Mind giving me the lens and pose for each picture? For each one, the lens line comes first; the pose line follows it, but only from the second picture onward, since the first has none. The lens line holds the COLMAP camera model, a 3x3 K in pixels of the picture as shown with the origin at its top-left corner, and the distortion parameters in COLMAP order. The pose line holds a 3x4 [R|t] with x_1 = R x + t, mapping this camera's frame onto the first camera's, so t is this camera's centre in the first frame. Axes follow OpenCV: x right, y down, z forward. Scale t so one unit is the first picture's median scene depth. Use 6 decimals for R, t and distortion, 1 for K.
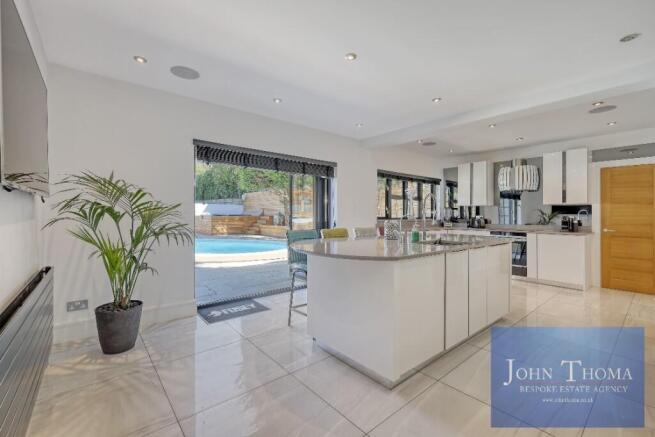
lens RADIAL K [[286.0, 0, 331.1], [0, 286.0, 215.6], [0, 0, 1]] dist [0.005763, -0.000787]
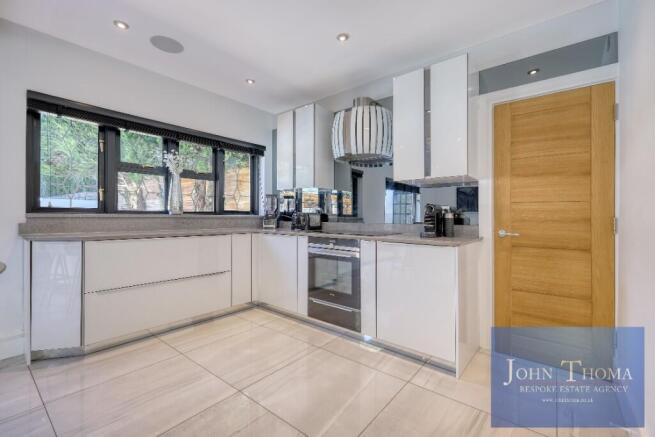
lens RADIAL K [[286.0, 0, 327.0], [0, 286.0, 217.4], [0, 0, 1]] dist [0.005763, -0.000787]
pose [[0.980694, -0.005369, 0.195473, 0.558773], [0.004598, 0.999980, 0.004398, 0.020915], [-0.195493, -0.003415, 0.980699, 0.571202]]
